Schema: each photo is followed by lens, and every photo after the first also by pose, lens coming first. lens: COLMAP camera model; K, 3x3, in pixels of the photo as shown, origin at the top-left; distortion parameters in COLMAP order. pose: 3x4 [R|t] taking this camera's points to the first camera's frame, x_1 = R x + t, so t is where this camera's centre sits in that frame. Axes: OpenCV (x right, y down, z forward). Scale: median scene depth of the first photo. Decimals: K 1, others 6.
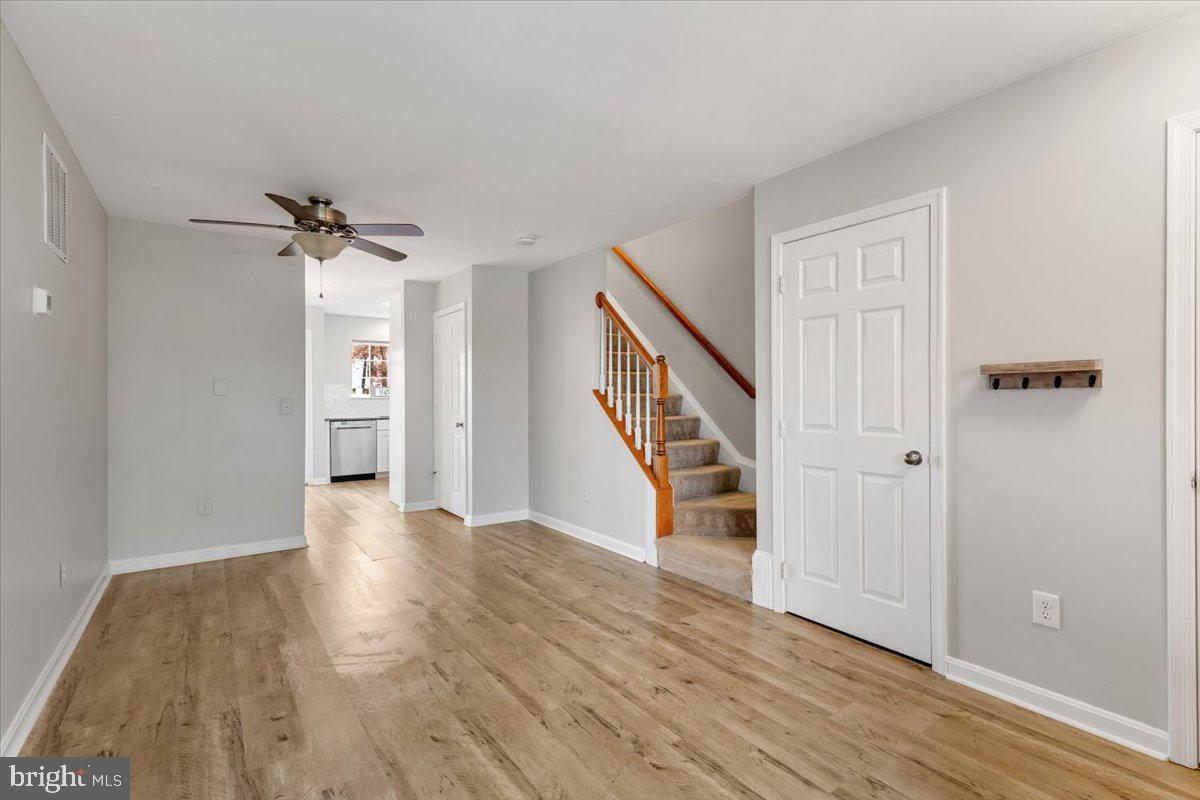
lens RADIAL K [[547.0, 0, 613.1], [0, 547.0, 398.7], [0, 0, 1]] dist [0.003306, 0.001261]
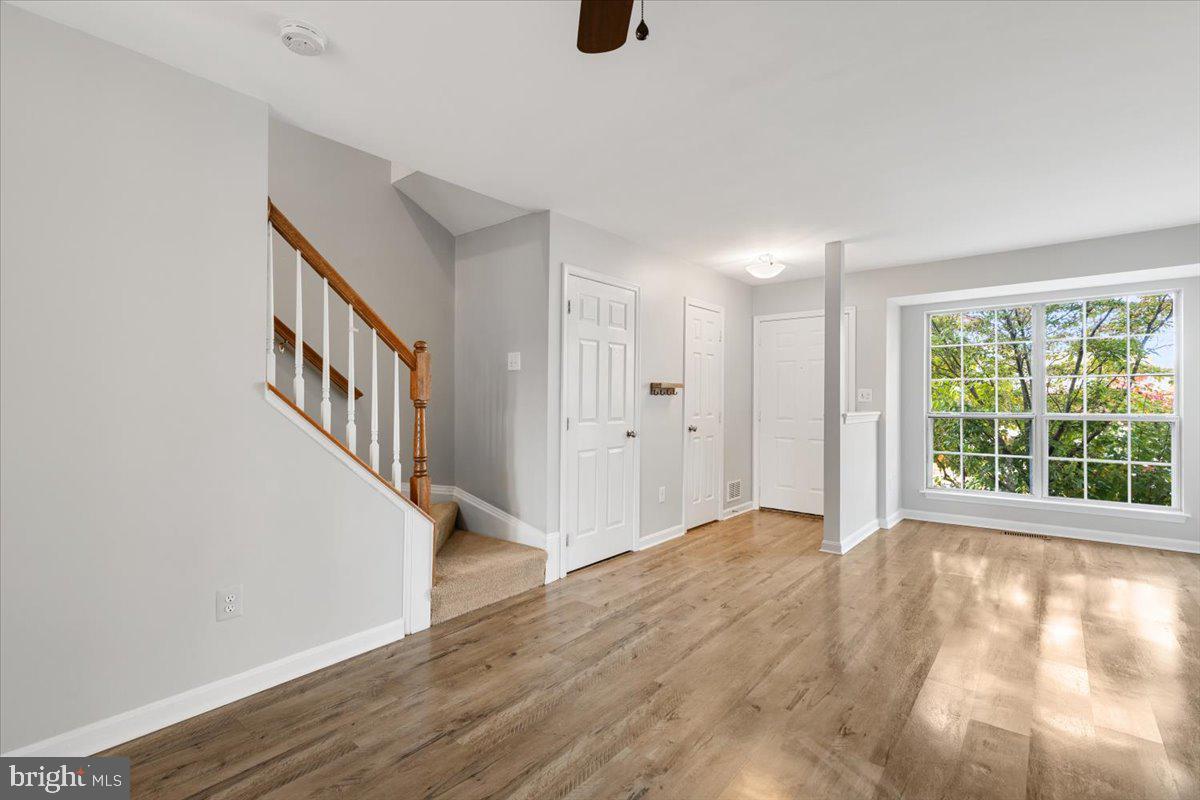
lens RADIAL K [[541.6, 0, 603.2], [0, 541.6, 395.1], [0, 0, 1]] dist [0.002573, 0.000301]
pose [[-0.236386, 0.006908, 0.971635, -1.050948], [0.001967, 0.999976, -0.006631, -0.002479], [-0.971657, 0.000344, -0.236394, 1.434032]]
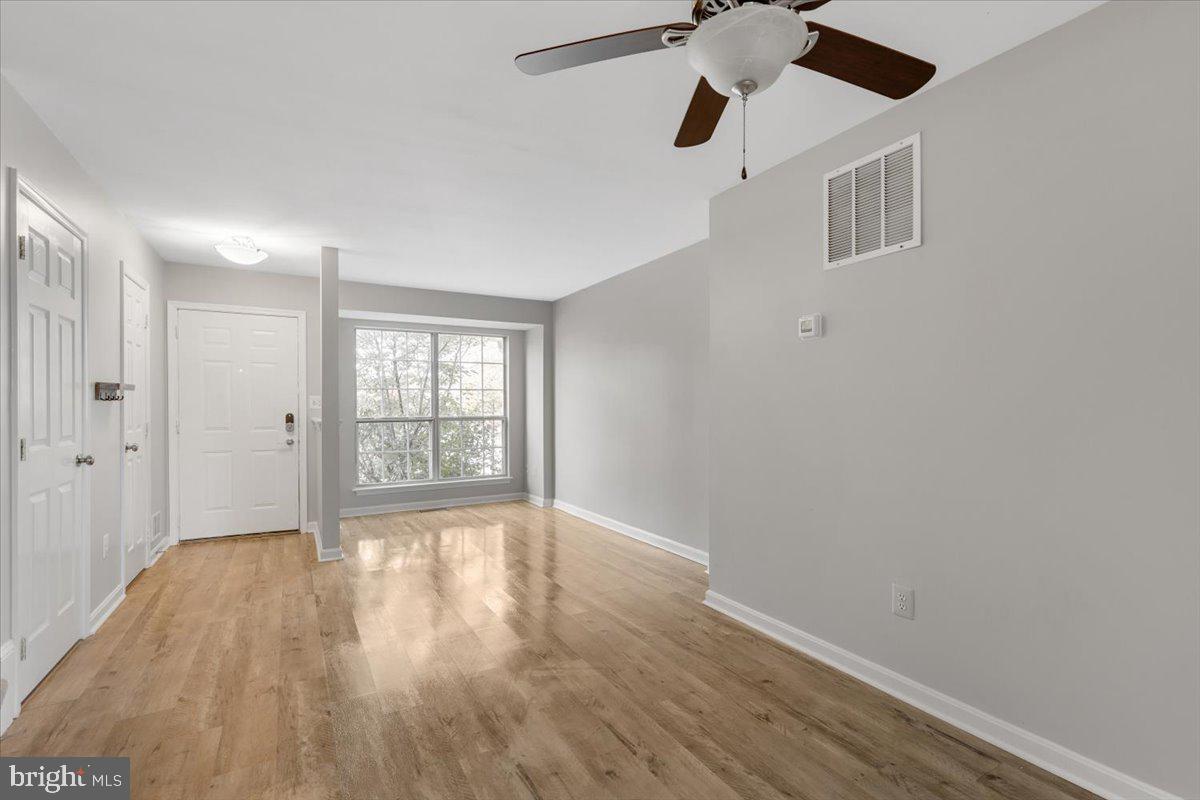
lens RADIAL K [[549.3, 0, 602.0], [0, 549.3, 408.9], [0, 0, 1]] dist [0.010040, 0.000240]
pose [[-0.992308, 0.001129, 0.123785, -0.626070], [0.002335, 0.999951, 0.009596, -0.004438], [-0.123768, 0.009811, -0.992263, 1.925381]]
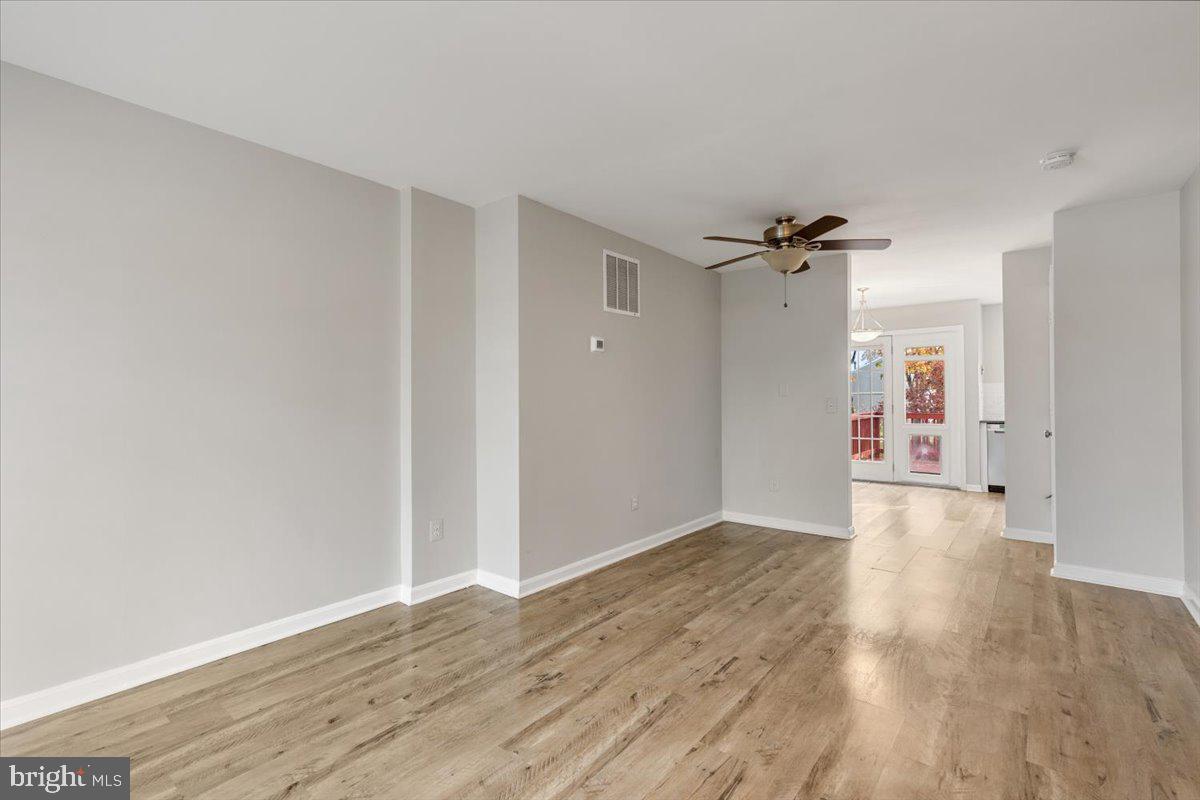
lens RADIAL K [[541.6, 0, 603.2], [0, 541.6, 395.1], [0, 0, 1]] dist [0.002573, 0.000301]
pose [[0.248118, -0.006639, -0.968707, 0.570198], [0.000466, 0.999977, -0.006734, 0.000803], [0.968730, 0.001219, 0.248116, 0.493851]]
